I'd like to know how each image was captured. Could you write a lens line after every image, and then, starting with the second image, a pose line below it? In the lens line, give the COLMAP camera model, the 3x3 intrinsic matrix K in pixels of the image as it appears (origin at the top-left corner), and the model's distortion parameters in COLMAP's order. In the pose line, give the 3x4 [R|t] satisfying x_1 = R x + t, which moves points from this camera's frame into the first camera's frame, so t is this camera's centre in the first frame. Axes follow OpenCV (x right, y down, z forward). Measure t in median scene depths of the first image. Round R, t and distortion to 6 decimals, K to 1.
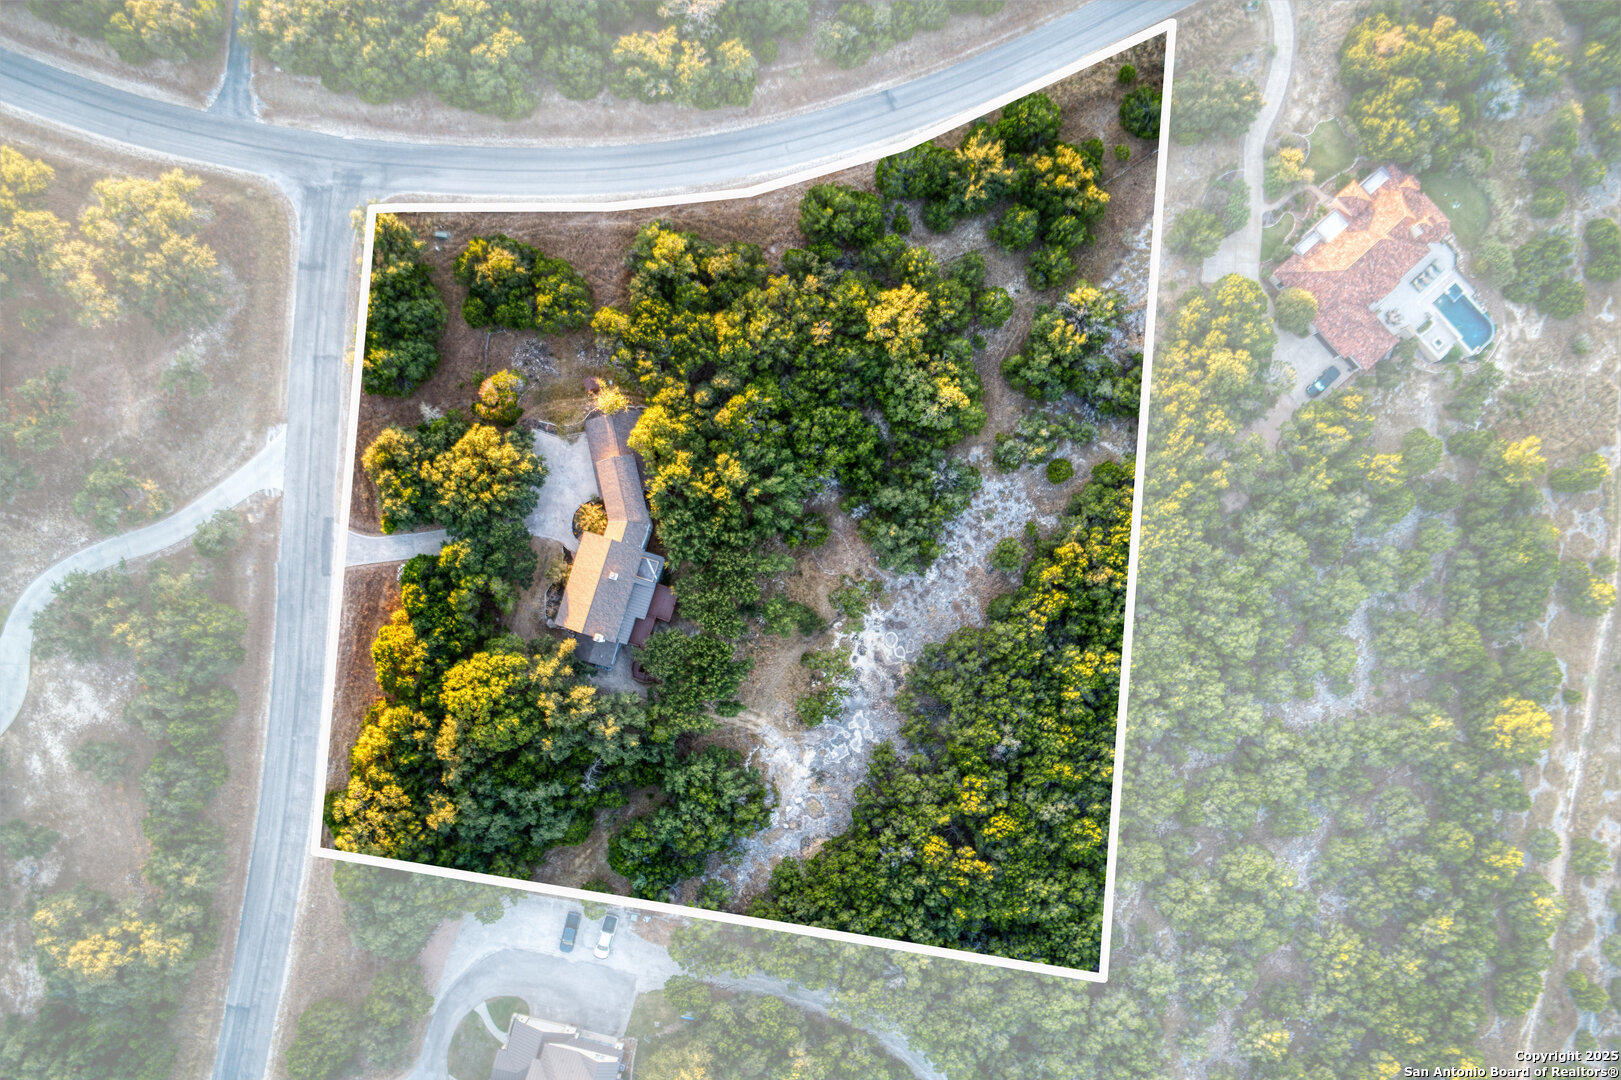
lens RADIAL K [[1108.0, 0, 810.5], [0, 1108.0, 540.0], [0, 0, 1]] dist [0.007822, -0.001692]
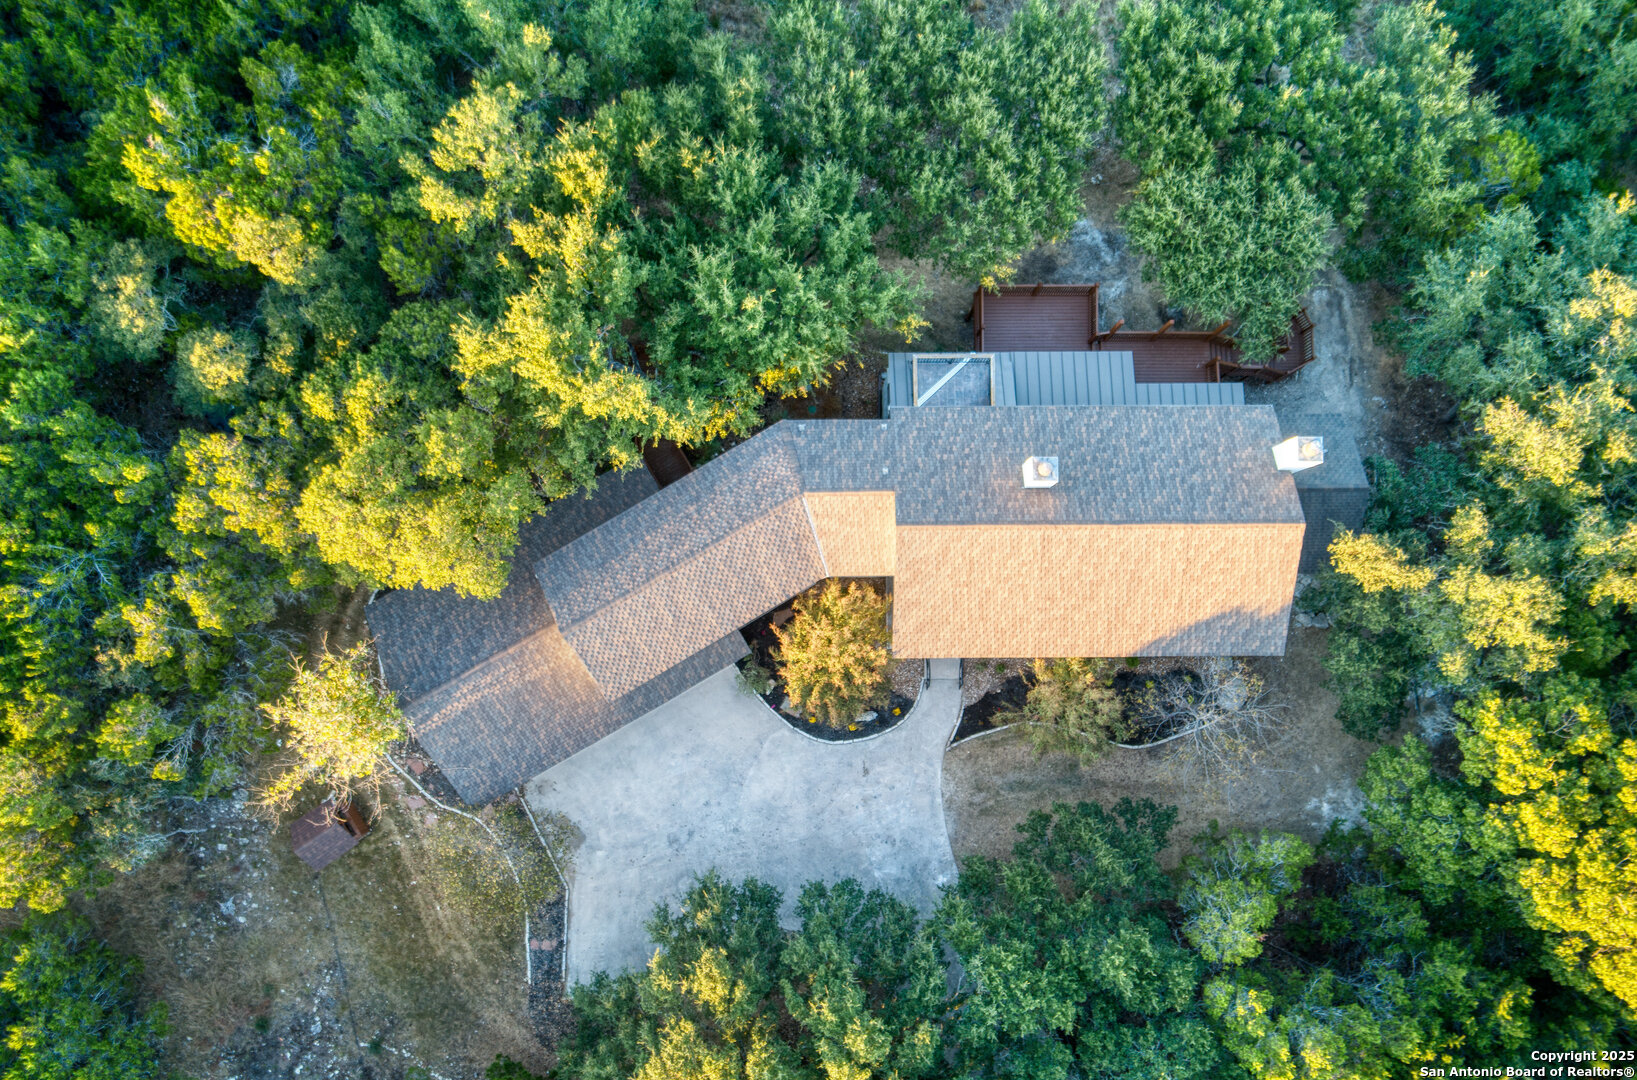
lens RADIAL K [[1126.2, 0, 818.5], [0, 1126.2, 540.0], [0, 0, 1]] dist [0.003663, 0.010242]
pose [[-0.299185, -0.952376, 0.058886, -0.189143], [0.949289, -0.290830, 0.119451, -0.046195], [-0.096637, 0.091638, 0.991092, 0.752160]]
